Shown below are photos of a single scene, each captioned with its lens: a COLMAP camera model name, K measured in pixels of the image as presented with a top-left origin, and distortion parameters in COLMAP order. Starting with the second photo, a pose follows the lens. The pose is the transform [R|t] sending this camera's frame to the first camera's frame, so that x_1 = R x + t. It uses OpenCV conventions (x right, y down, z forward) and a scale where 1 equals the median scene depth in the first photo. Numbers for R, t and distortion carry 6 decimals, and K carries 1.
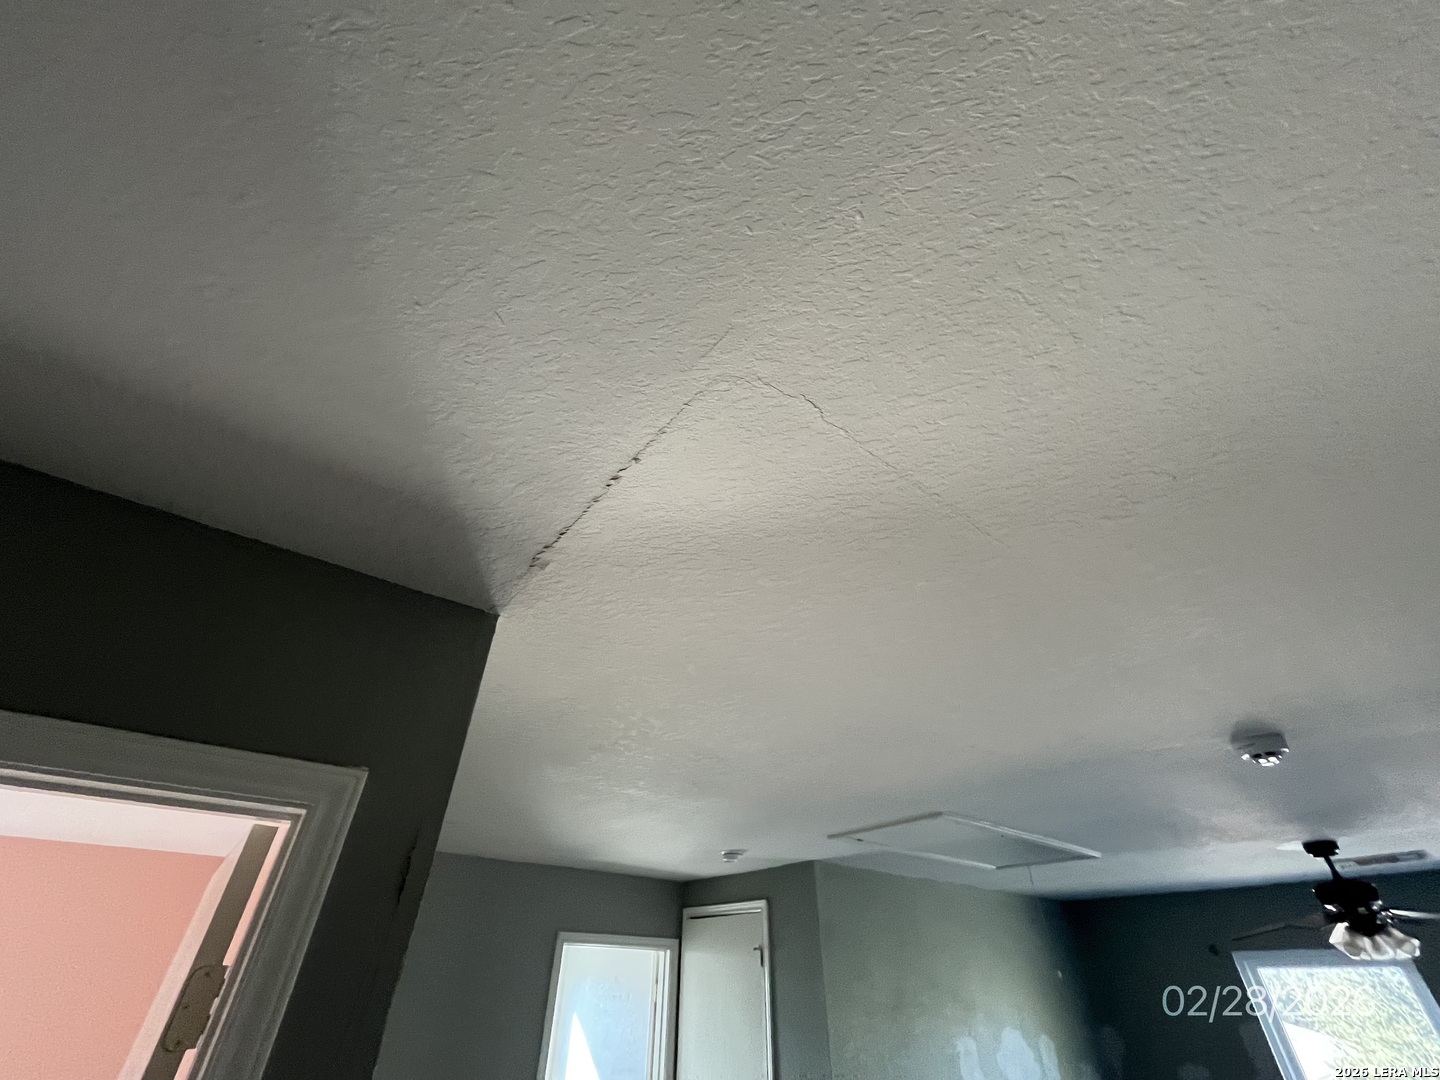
lens RADIAL K [[581.7, 0, 719.1], [0, 581.7, 534.3], [0, 0, 1]] dist [-0.001104, -0.000489]
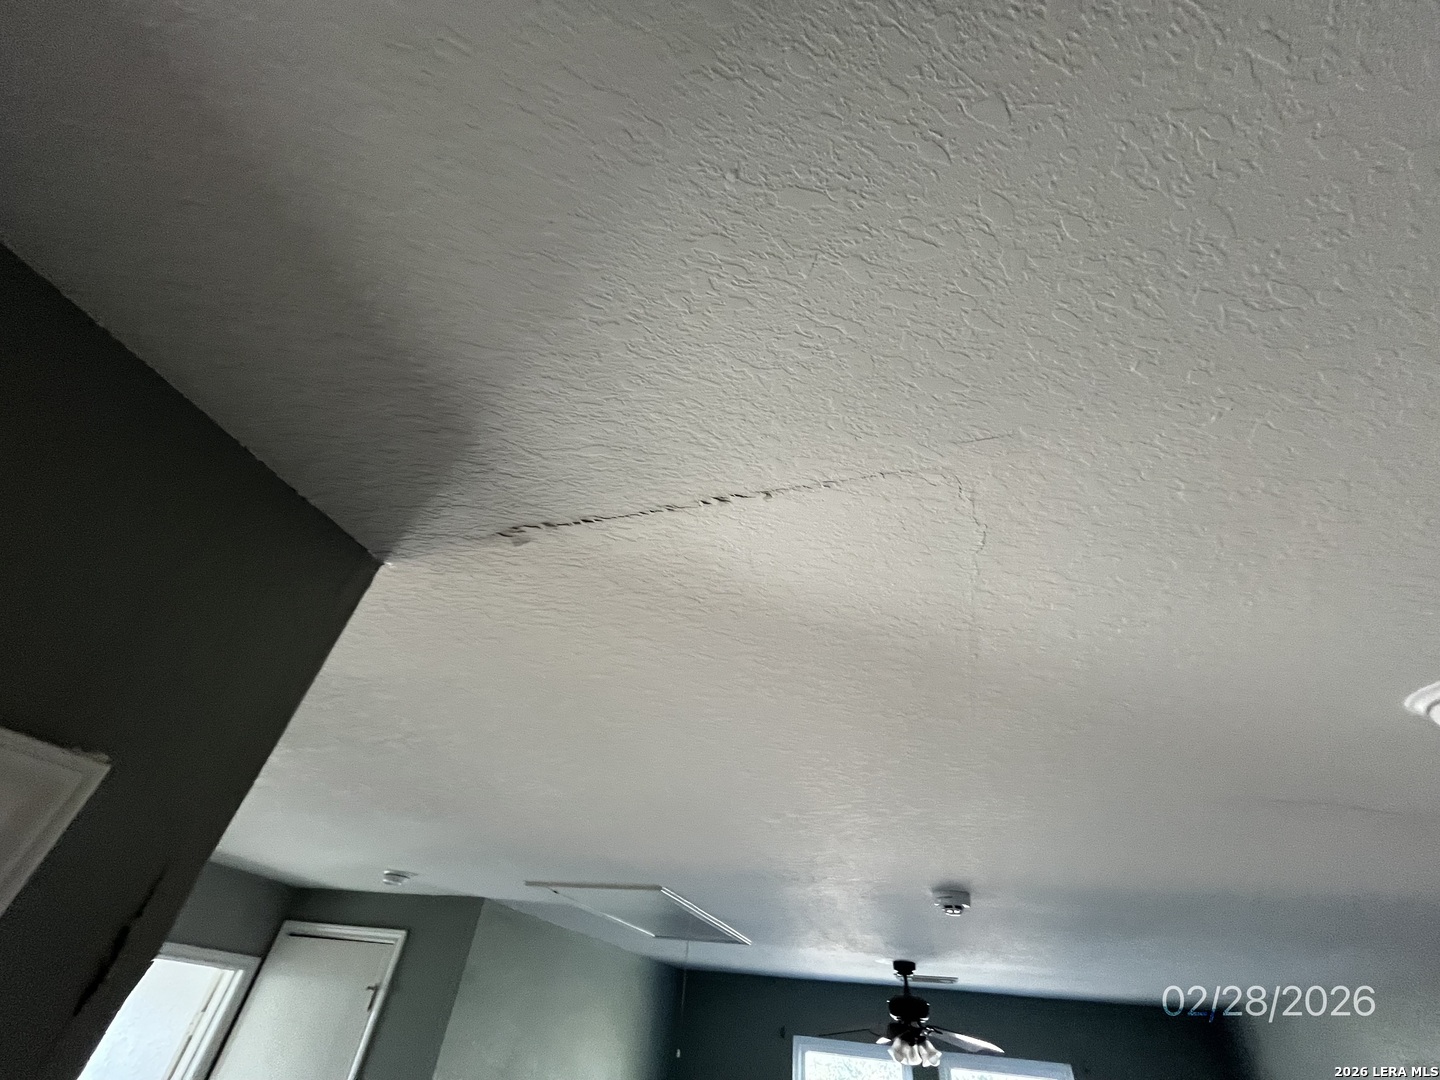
lens RADIAL K [[586.2, 0, 720.0], [0, 586.2, 540.0], [0, 0, 1]] dist [-0.001840, -0.000077]
pose [[0.825718, 0.412677, 0.384562, -0.415140], [-0.405124, 0.908239, -0.104771, 0.031026], [-0.392510, -0.069284, 0.917134, 0.260578]]
